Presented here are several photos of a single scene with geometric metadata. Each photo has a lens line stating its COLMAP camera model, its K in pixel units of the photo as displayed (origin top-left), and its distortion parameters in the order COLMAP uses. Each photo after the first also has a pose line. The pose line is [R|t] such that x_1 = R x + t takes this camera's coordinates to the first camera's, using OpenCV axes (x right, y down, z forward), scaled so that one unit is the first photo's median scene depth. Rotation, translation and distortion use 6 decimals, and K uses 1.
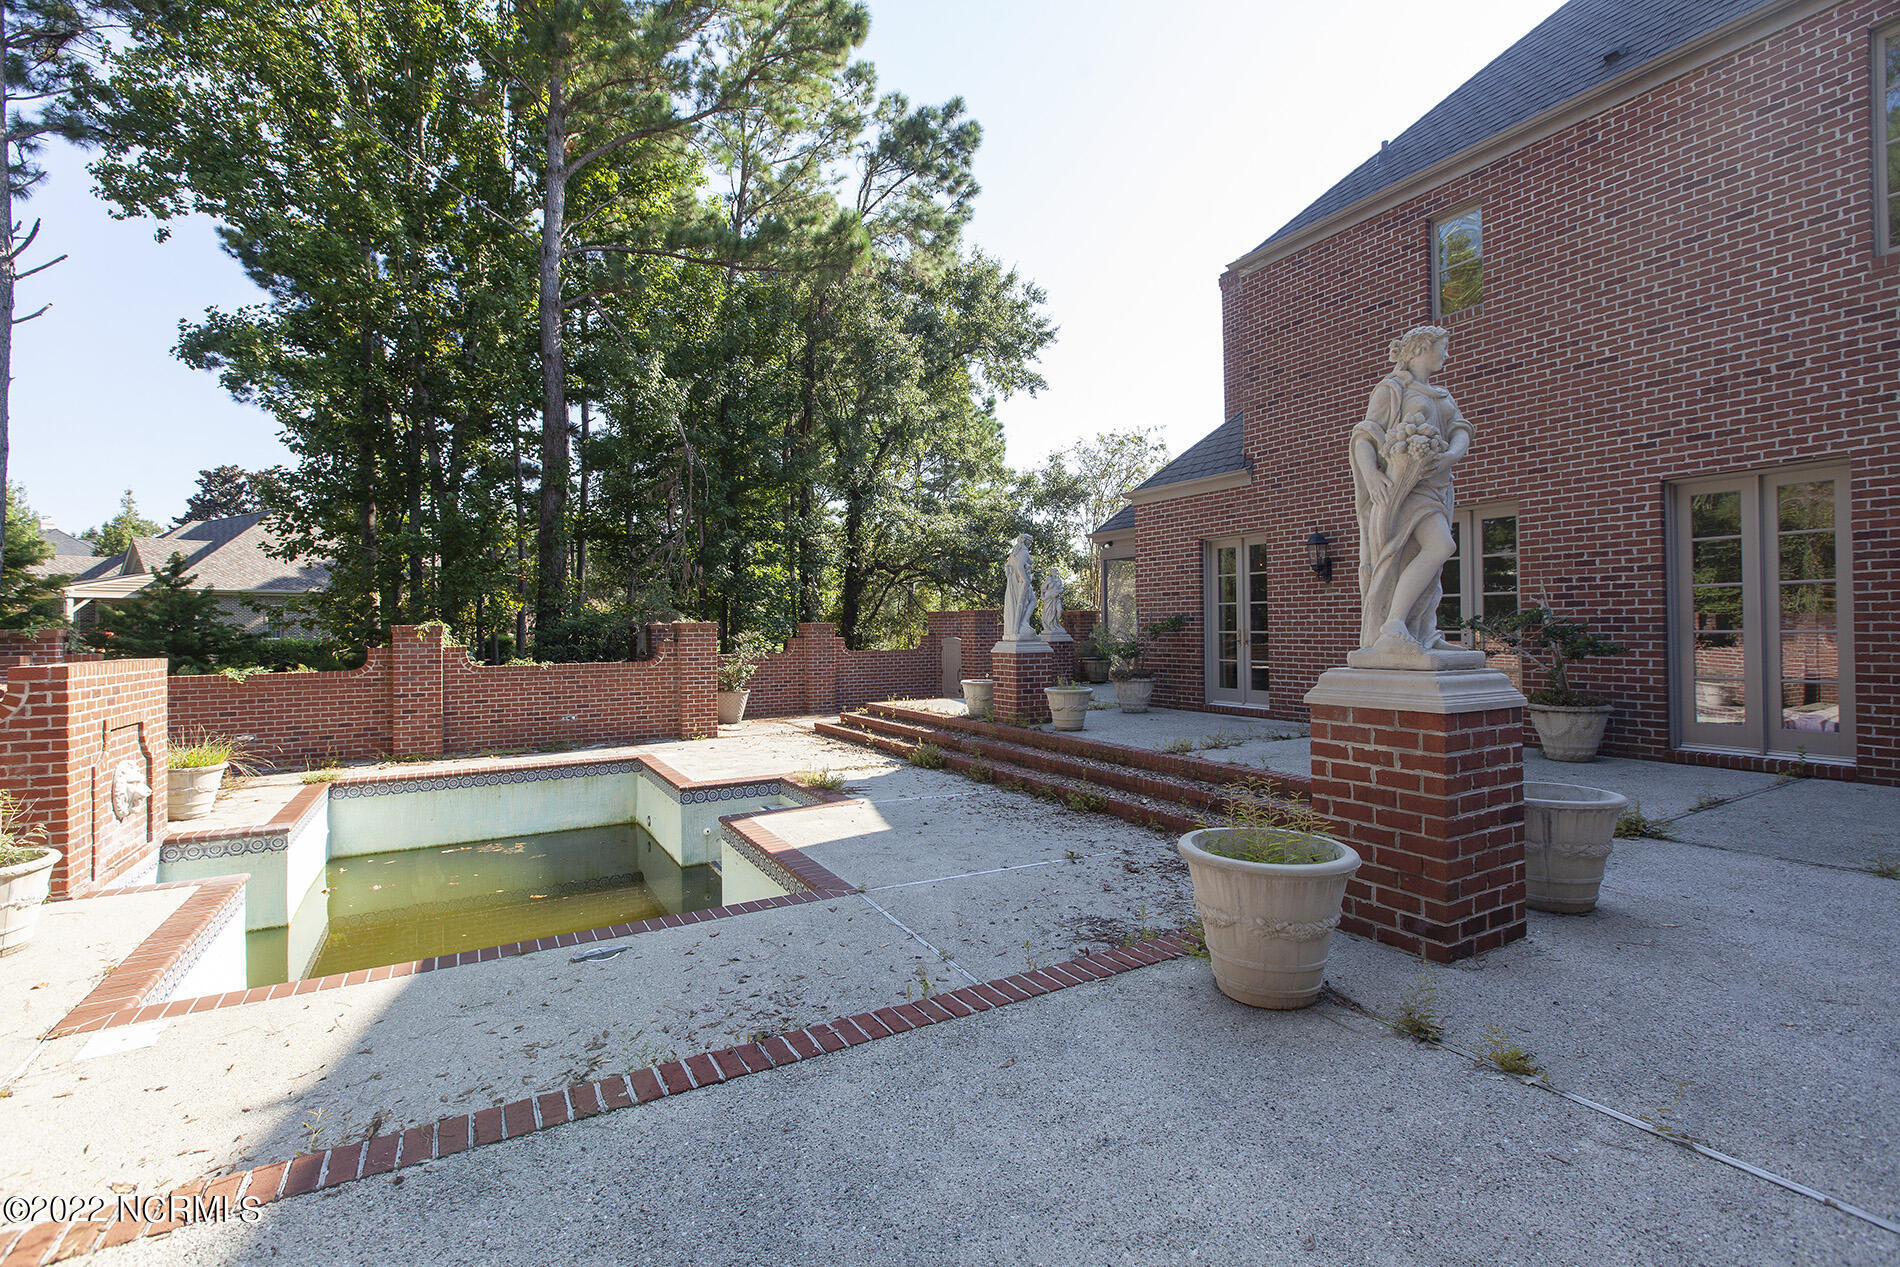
lens RADIAL K [[835.6, 0, 952.2], [0, 835.6, 630.5], [0, 0, 1]] dist [-0.003561, 0.000628]
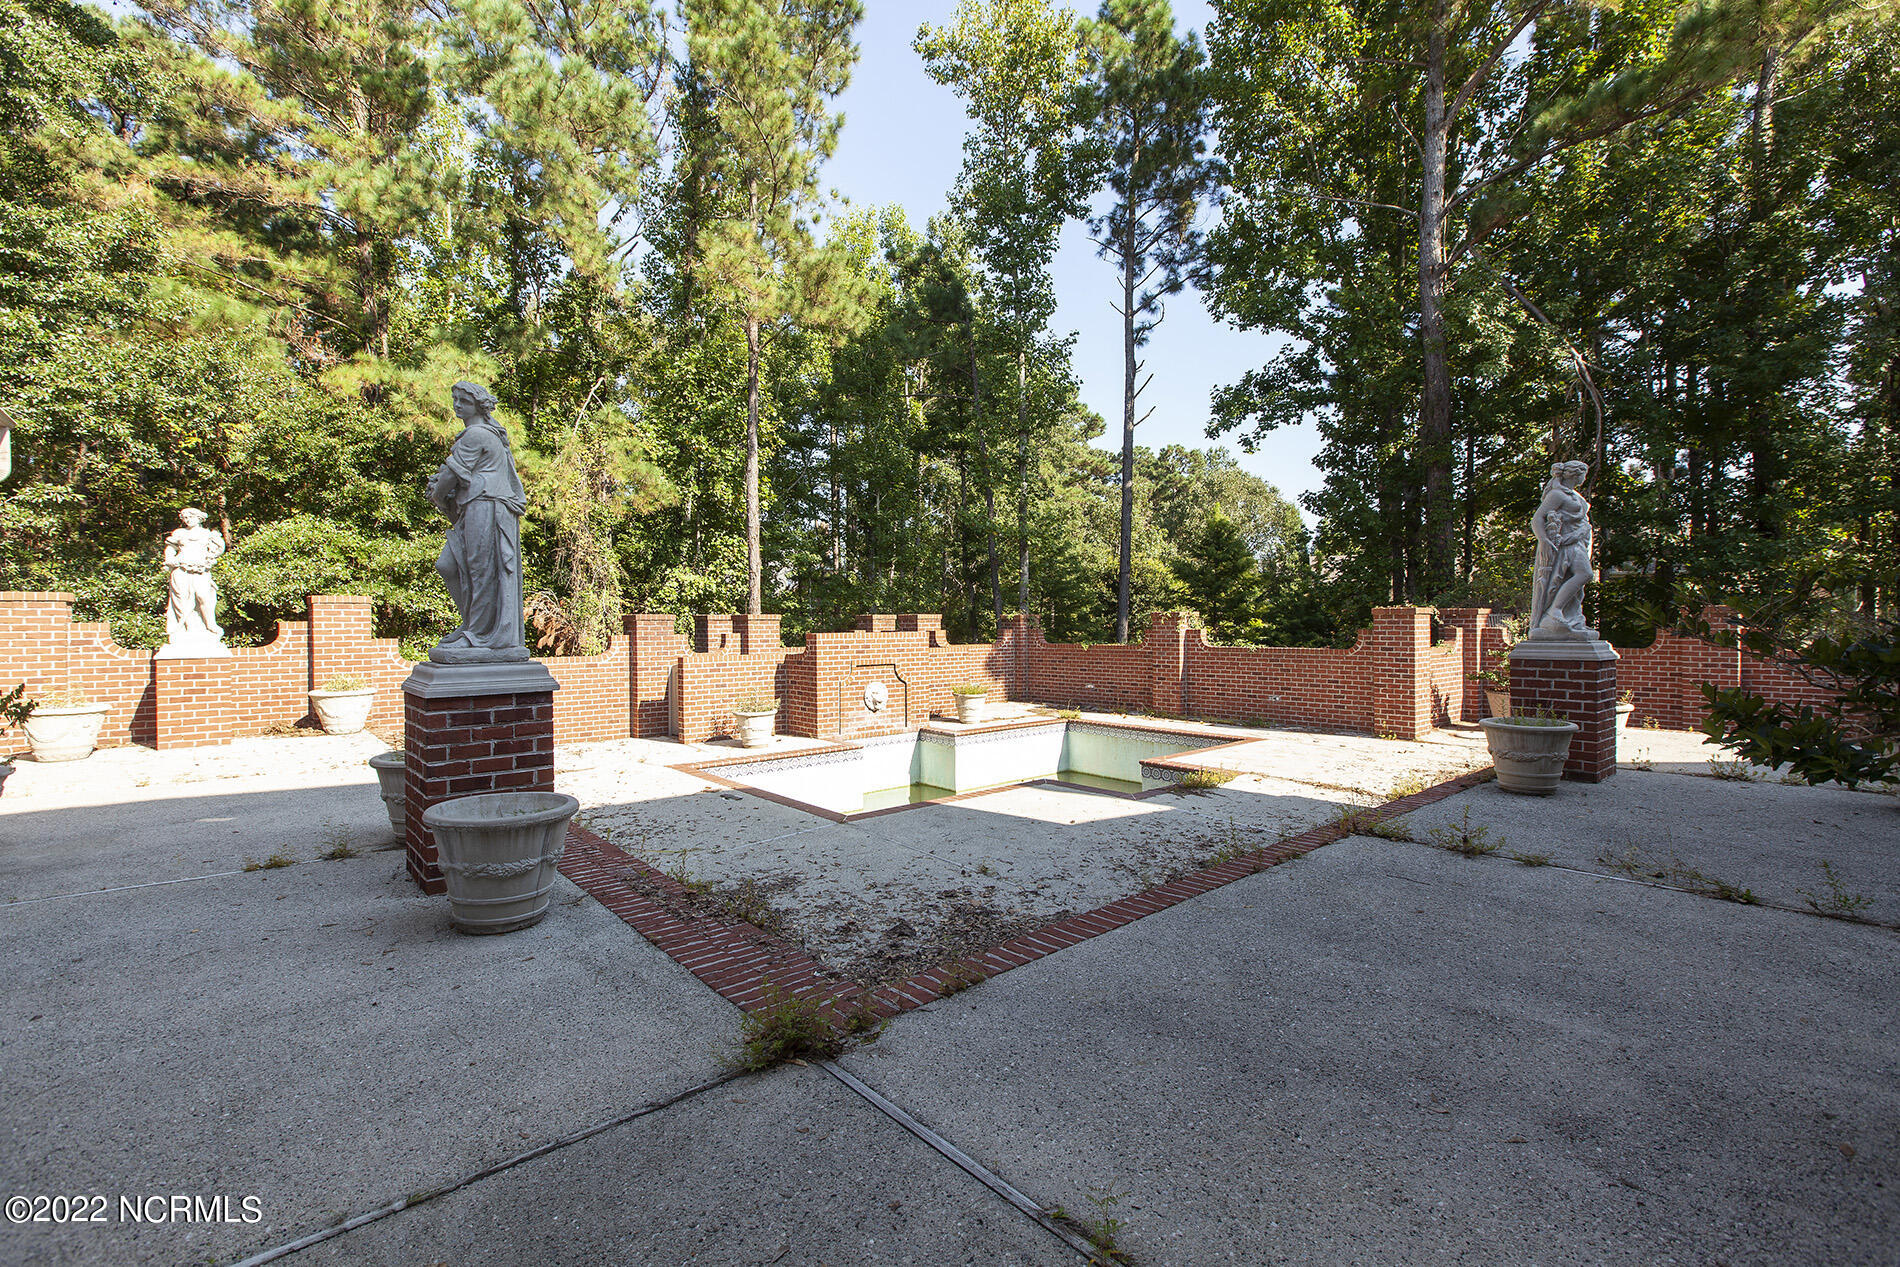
lens RADIAL K [[844.0, 0, 949.5], [0, 844.0, 625.8], [0, 0, 1]] dist [-0.000045, -0.000048]
pose [[0.192569, 0.017944, -0.981119, 0.380428], [0.001206, 0.999828, 0.018523, -0.006052], [0.981283, -0.004751, 0.192514, 0.286280]]
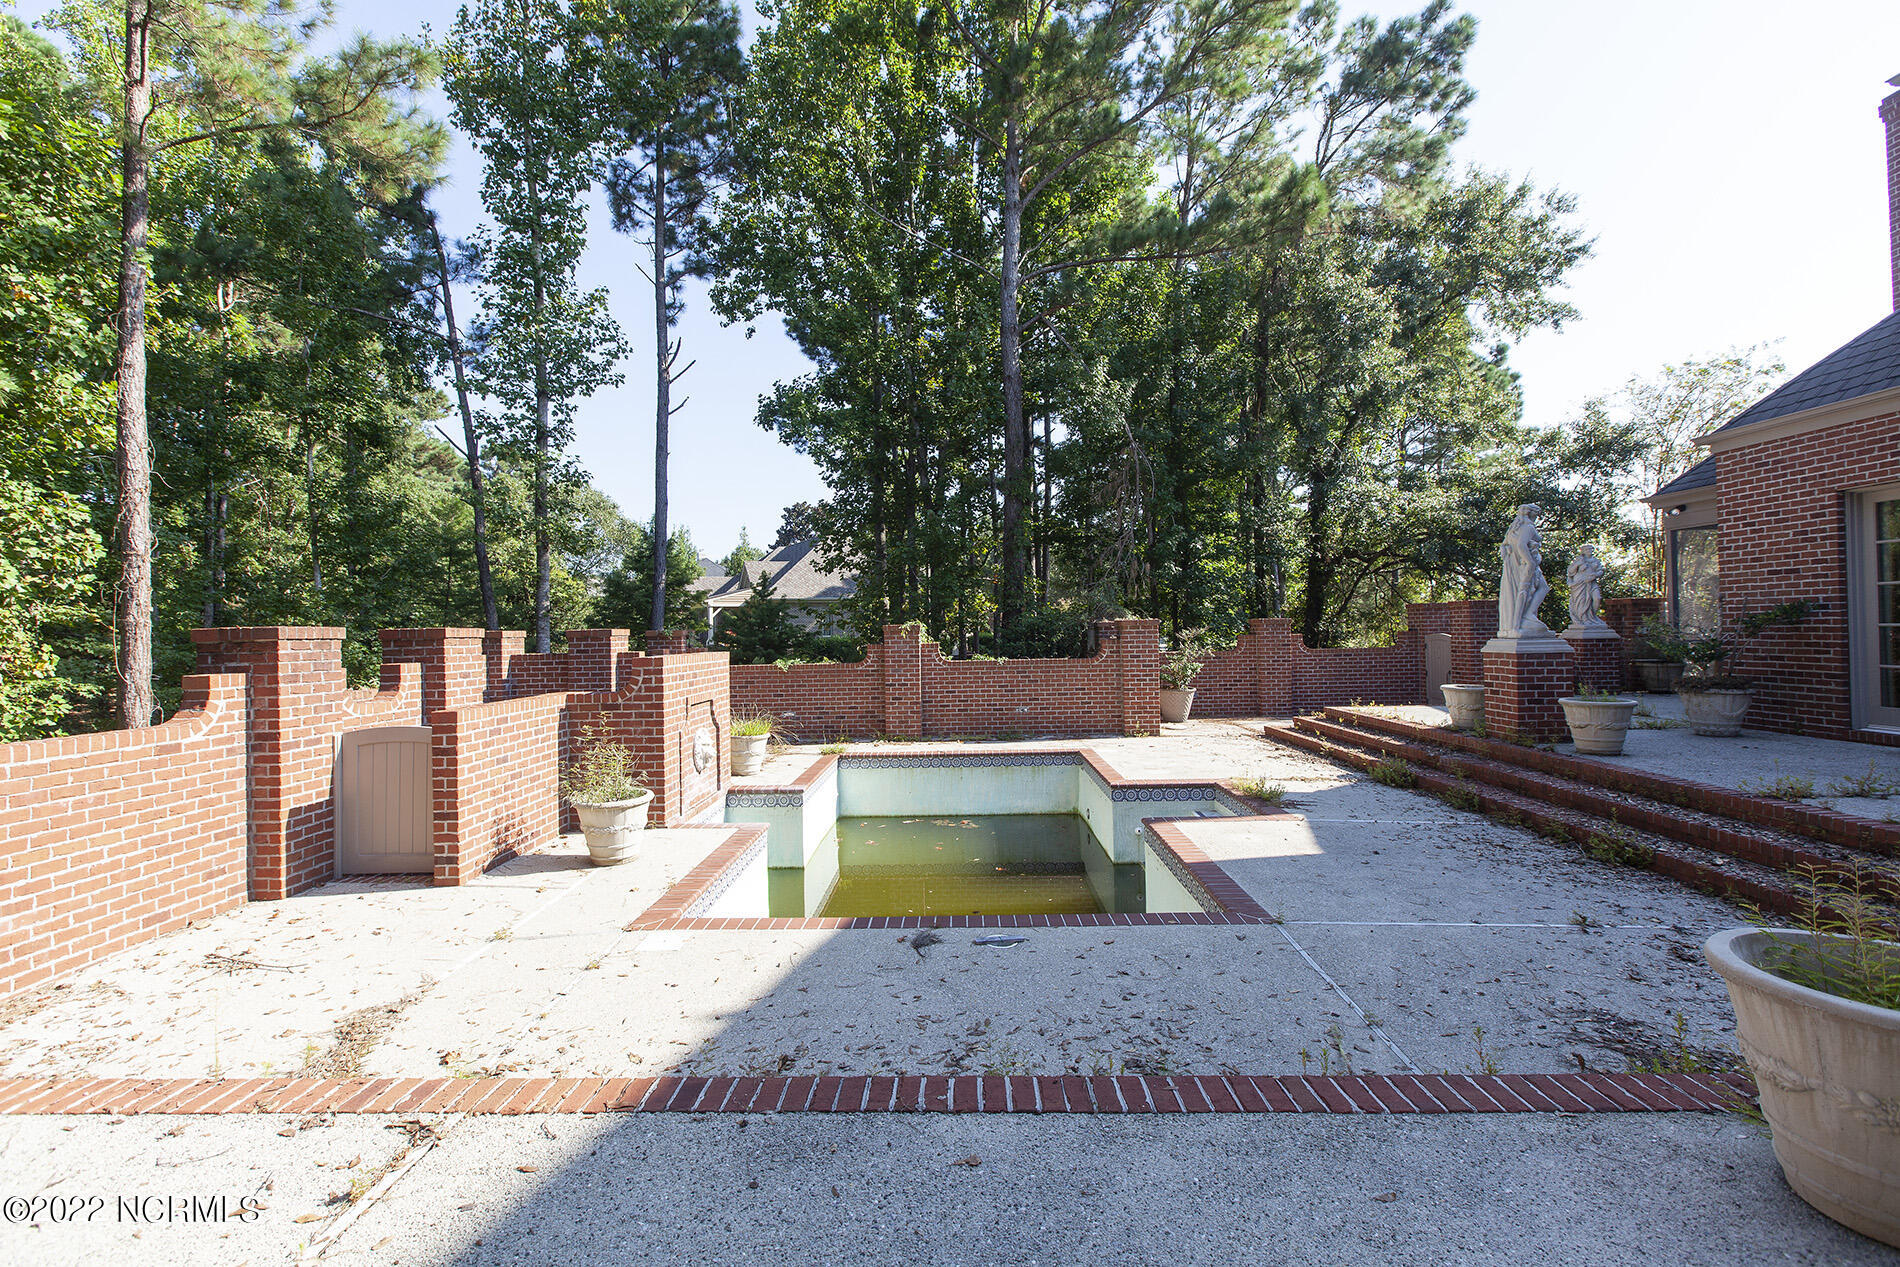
lens RADIAL K [[839.0, 0, 952.7], [0, 839.0, 627.2], [0, 0, 1]] dist [0.000262, -0.000190]
pose [[0.857475, -0.006948, -0.514479, 0.016967], [0.006931, 0.999974, -0.001954, -0.000113], [0.514479, -0.001891, 0.857501, 0.019496]]
